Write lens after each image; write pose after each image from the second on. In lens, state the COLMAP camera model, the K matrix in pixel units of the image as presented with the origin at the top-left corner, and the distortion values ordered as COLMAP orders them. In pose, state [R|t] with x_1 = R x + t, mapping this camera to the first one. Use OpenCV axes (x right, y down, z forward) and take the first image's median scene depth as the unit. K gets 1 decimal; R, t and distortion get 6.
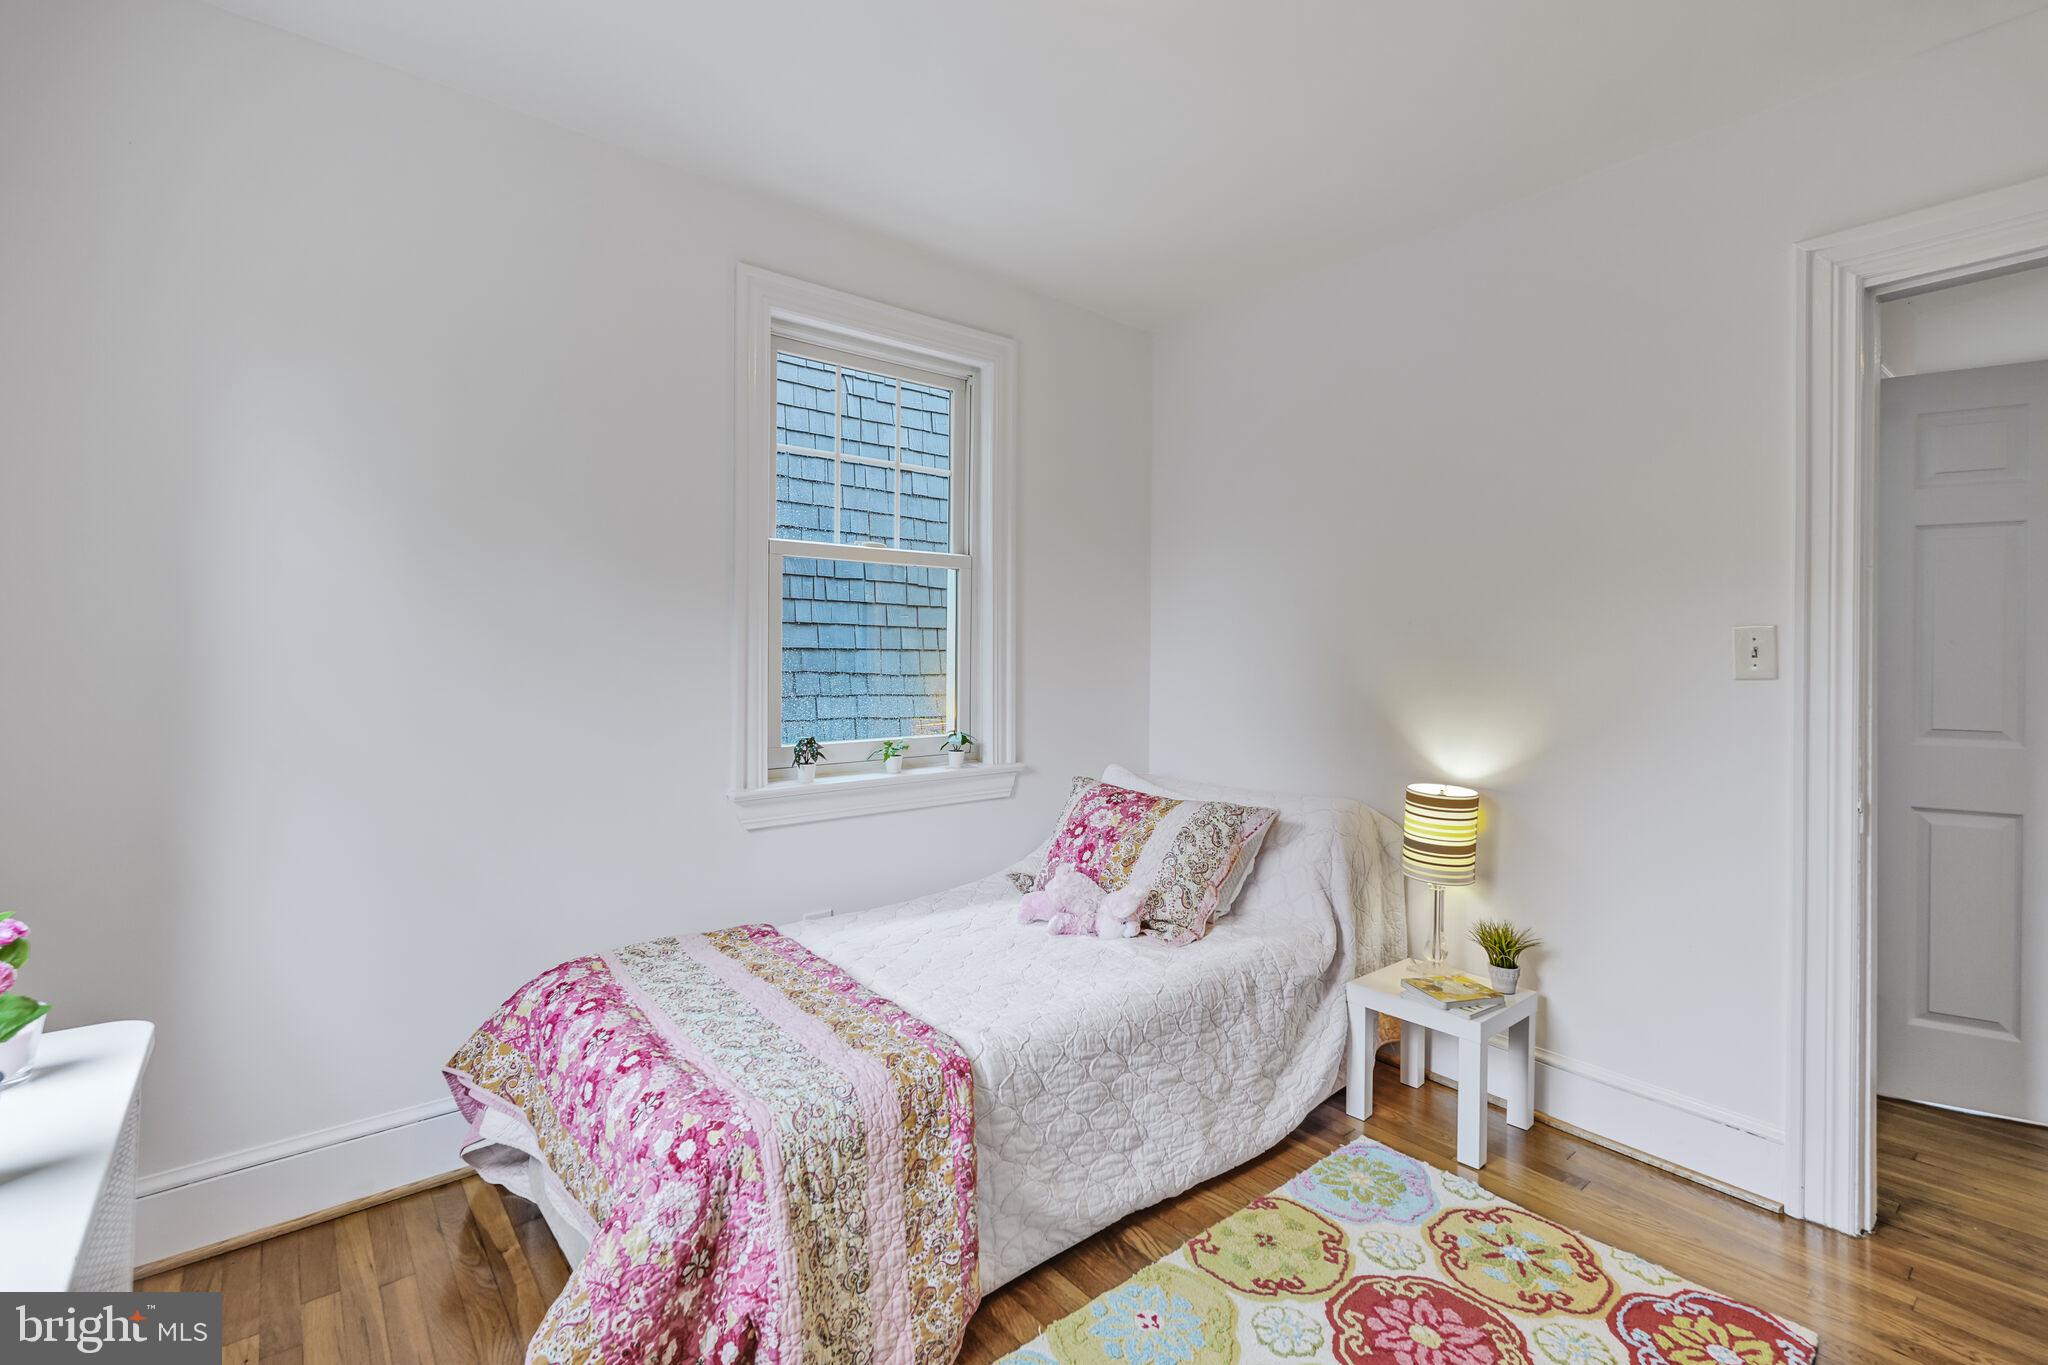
lens RADIAL K [[901.4, 0, 1014.3], [0, 901.4, 653.9], [0, 0, 1]] dist [0.001311, -0.000159]
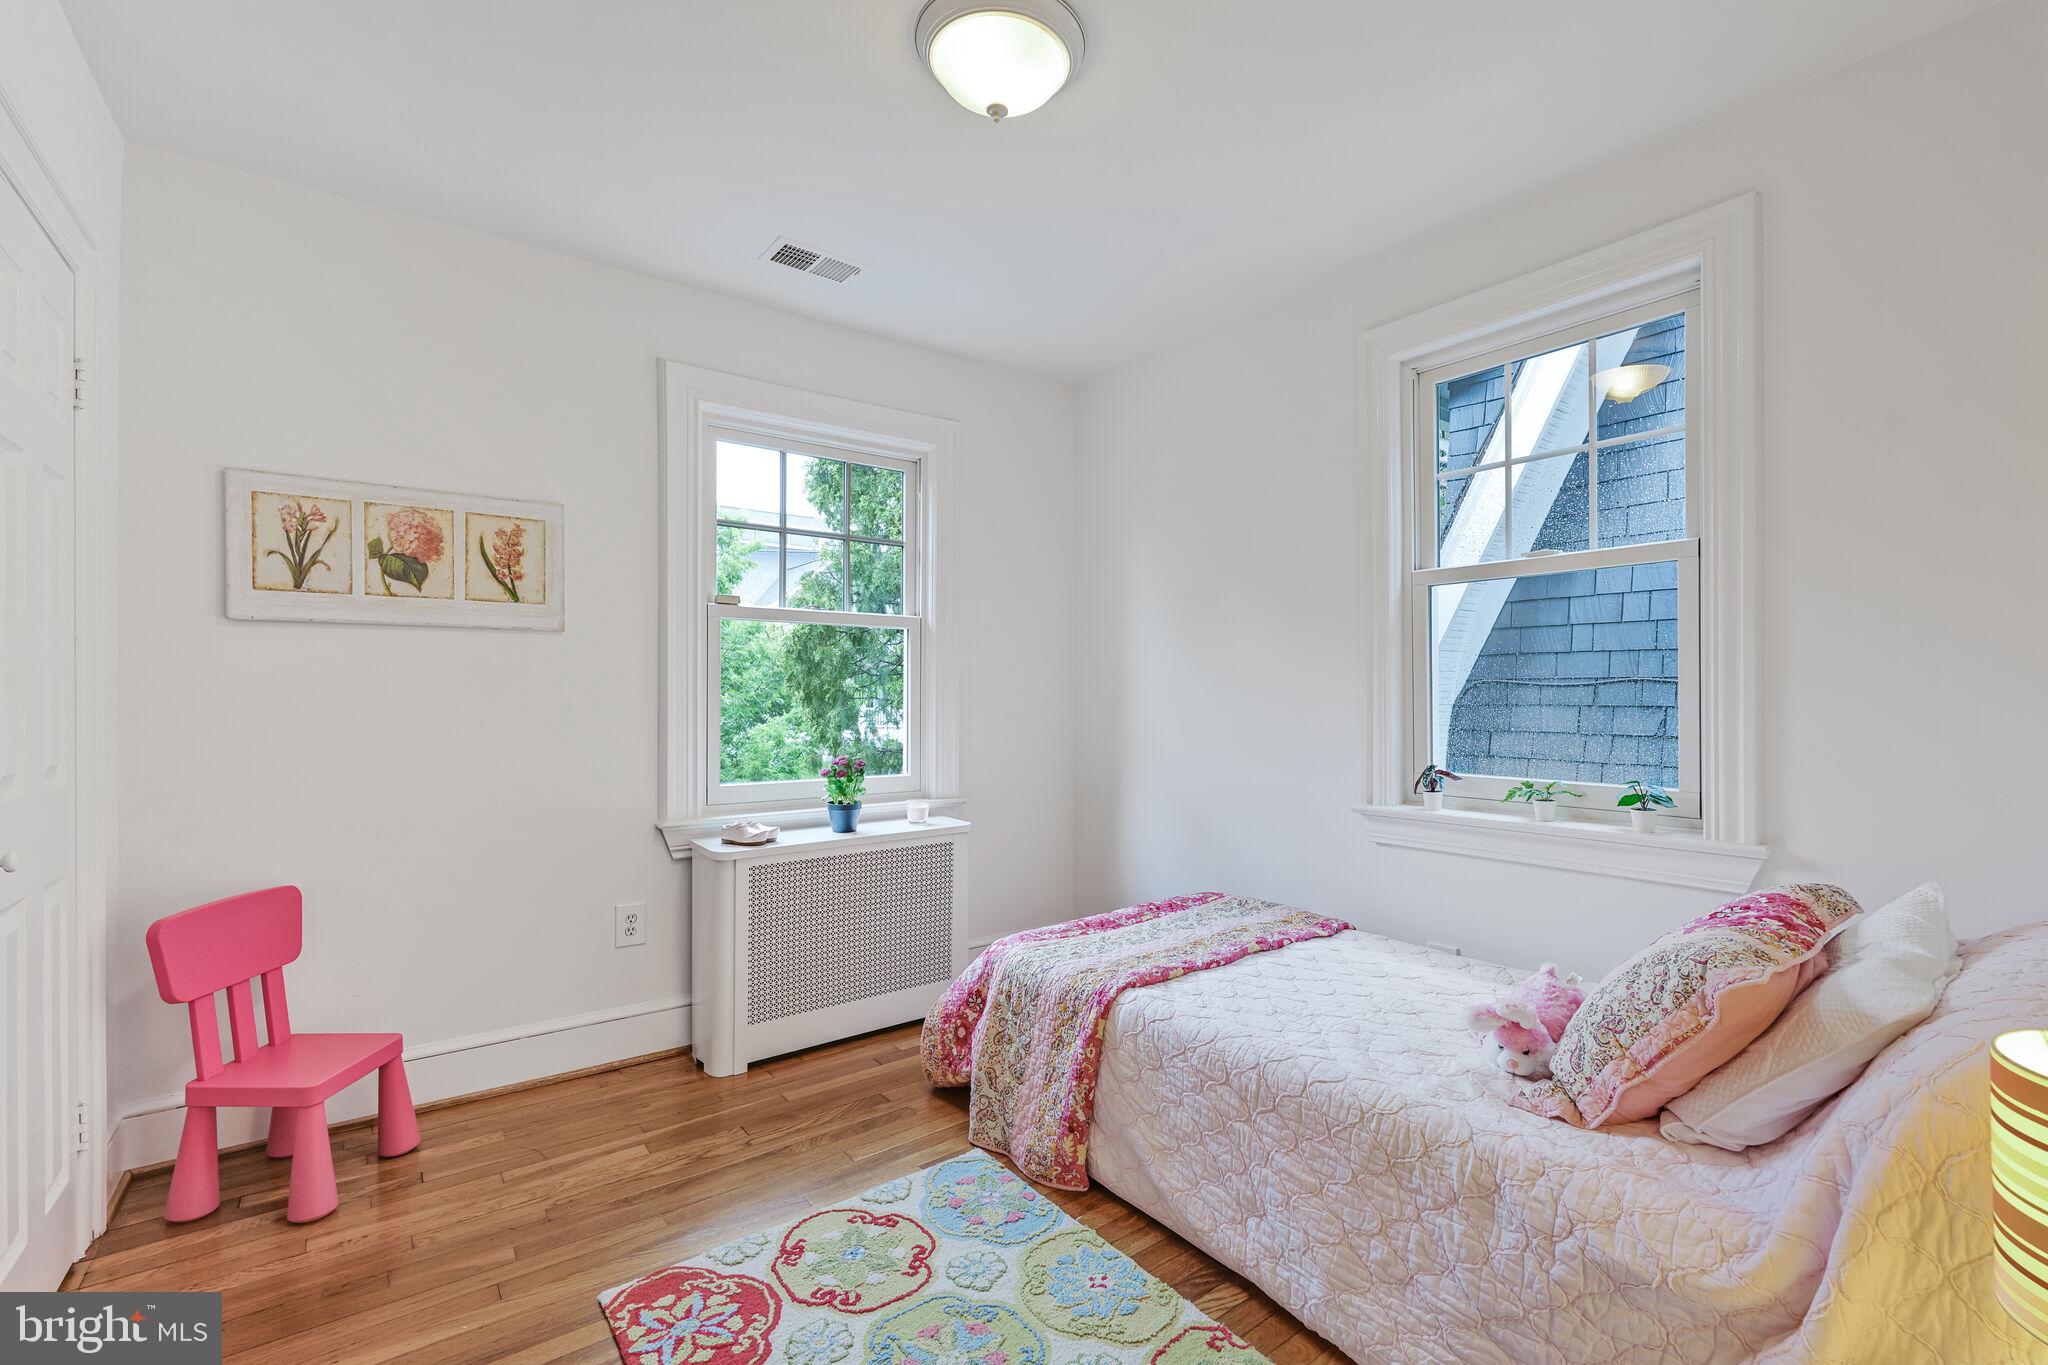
lens RADIAL K [[901.4, 0, 1042.1], [0, 901.4, 699.0], [0, 0, 1]] dist [0.001311, -0.000159]
pose [[-0.024720, 0.002354, -0.999692, 1.076070], [0.002067, 0.999995, 0.002304, 0.022975], [0.999692, -0.002009, -0.024725, 0.826325]]
